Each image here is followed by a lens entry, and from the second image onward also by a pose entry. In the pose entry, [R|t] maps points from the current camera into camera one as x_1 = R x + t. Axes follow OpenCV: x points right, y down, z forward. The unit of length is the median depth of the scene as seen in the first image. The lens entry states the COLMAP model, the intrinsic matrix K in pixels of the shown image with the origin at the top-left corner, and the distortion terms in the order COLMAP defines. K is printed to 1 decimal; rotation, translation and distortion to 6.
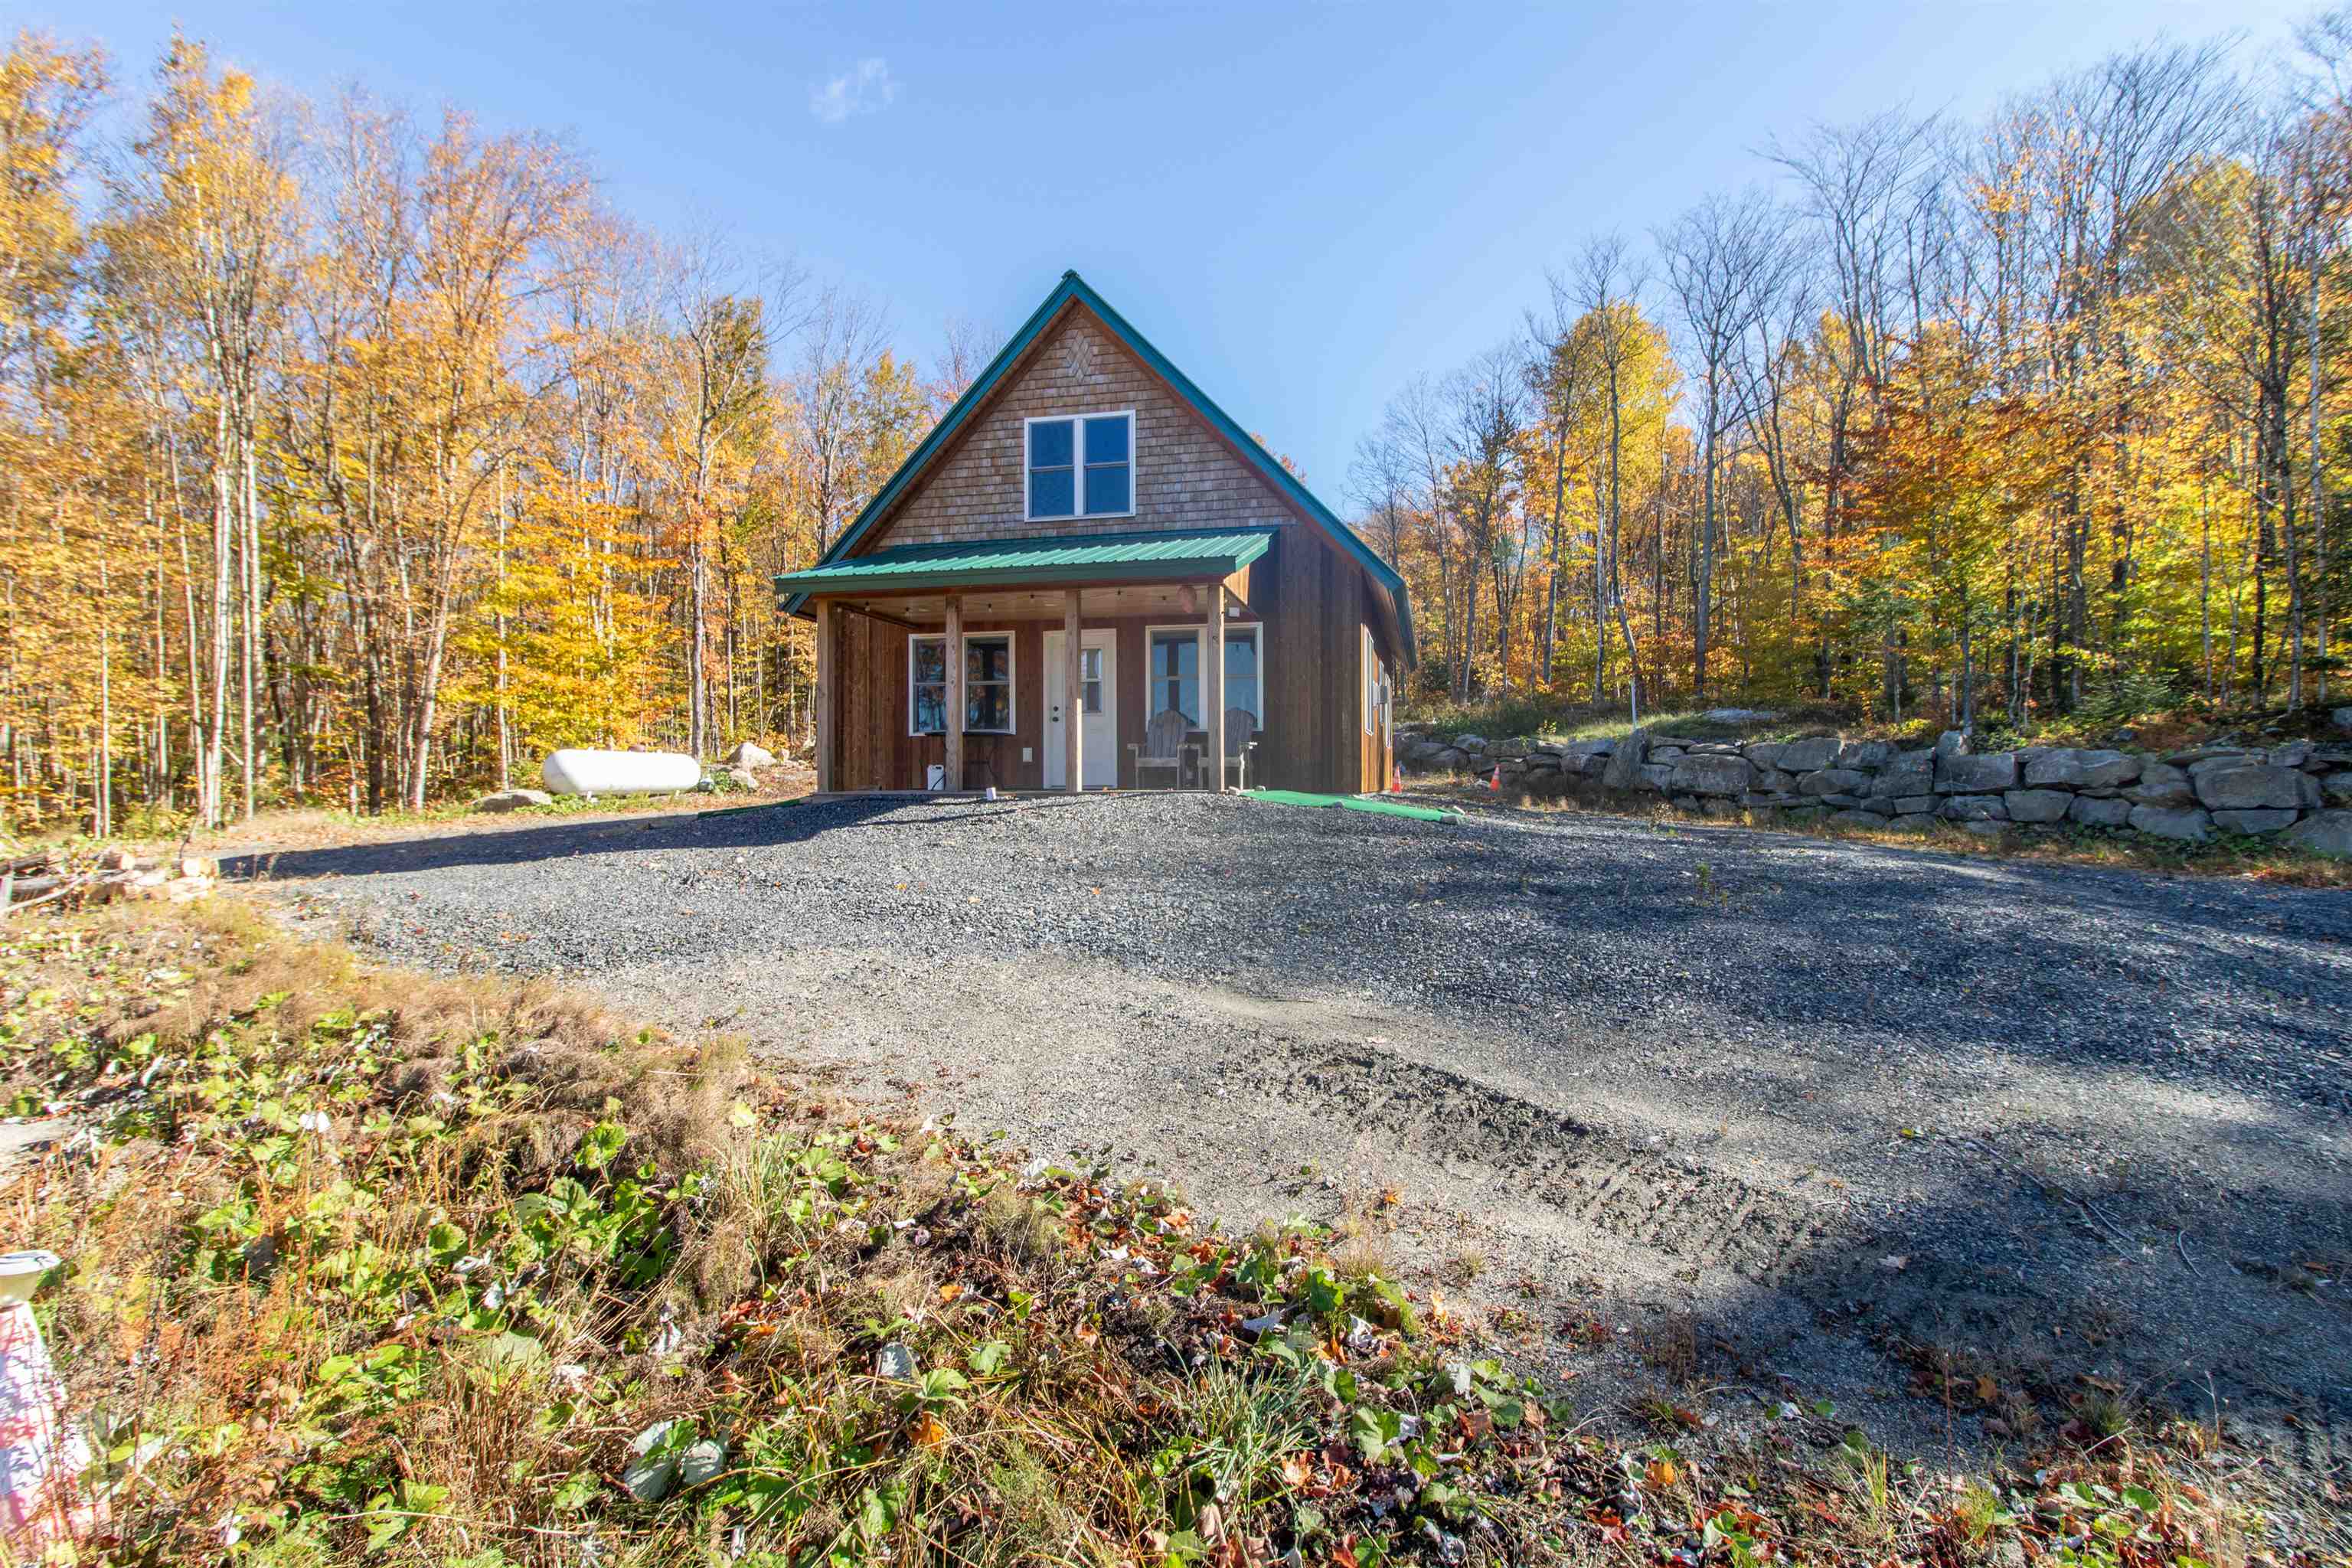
lens RADIAL K [[1057.3, 0, 1184.4], [0, 1057.3, 779.4], [0, 0, 1]] dist [0.003373, 0.000289]
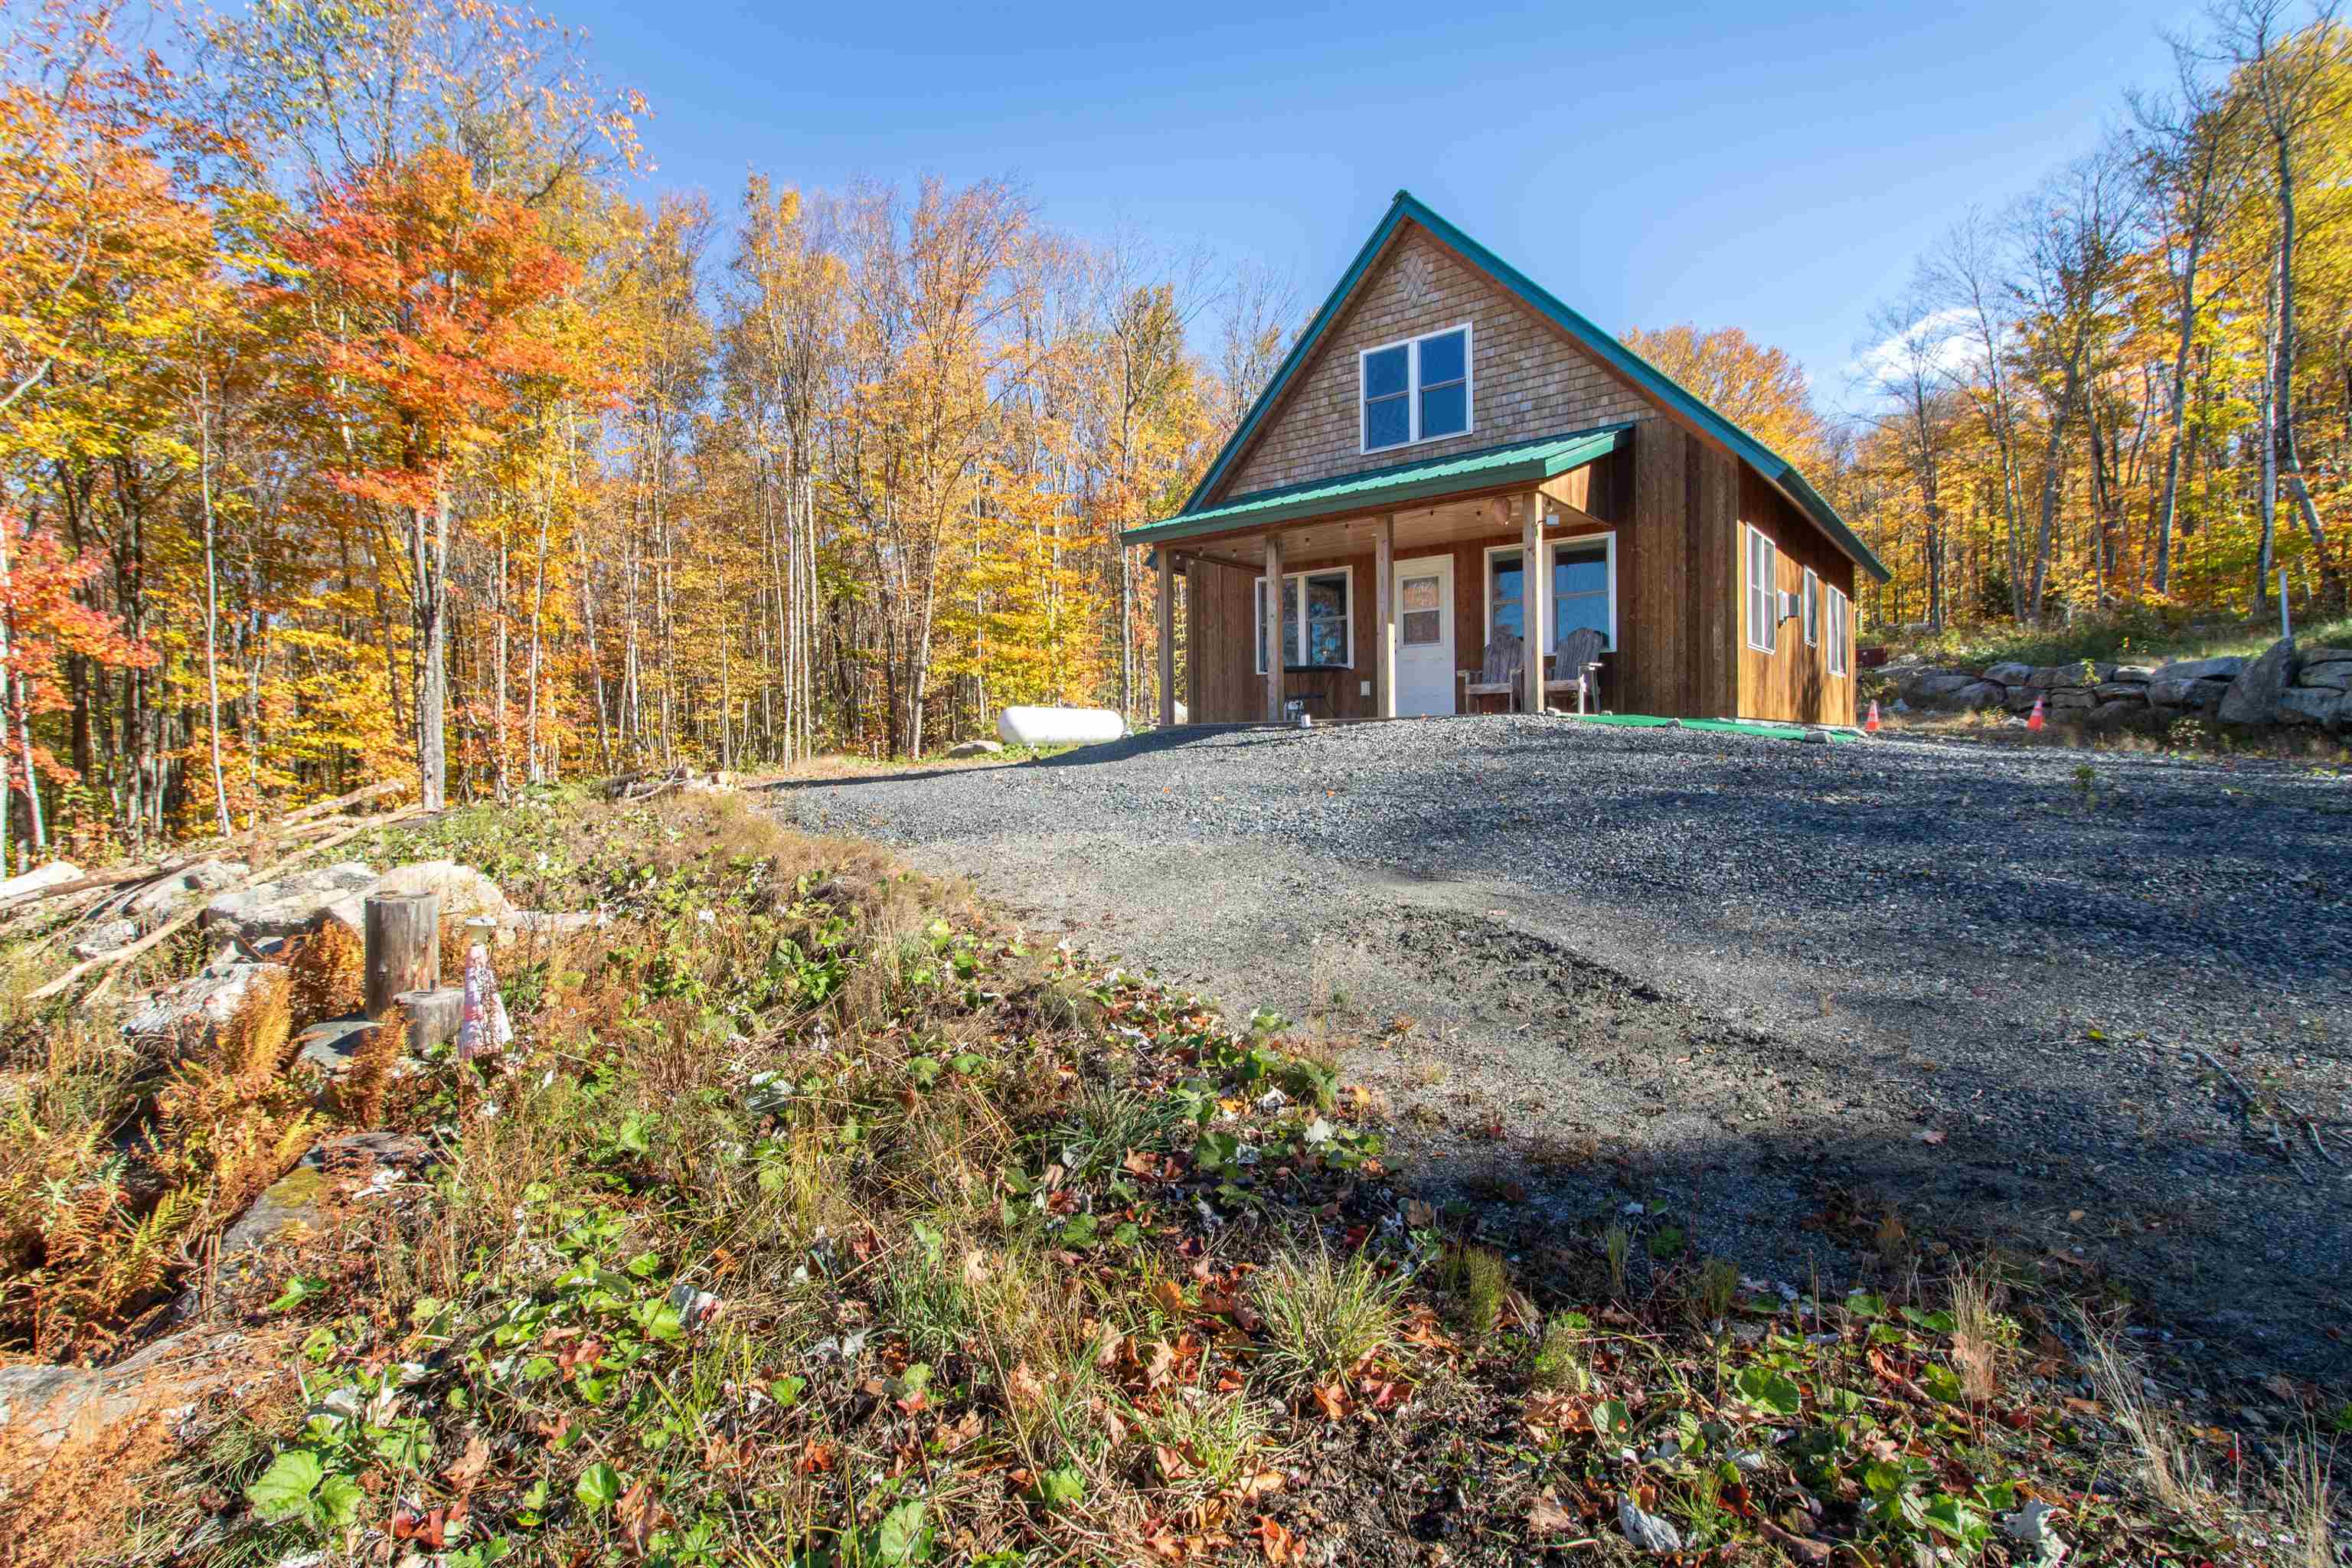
lens RADIAL K [[1106.1, 0, 1161.8], [0, 1106.1, 775.7], [0, 0, 1]] dist [0.004451, 0.001827]
pose [[0.892292, -0.001809, -0.451456, 0.149650], [0.009821, 0.999833, 0.015405, 0.040536], [0.451353, -0.018179, 0.892160, -0.024013]]
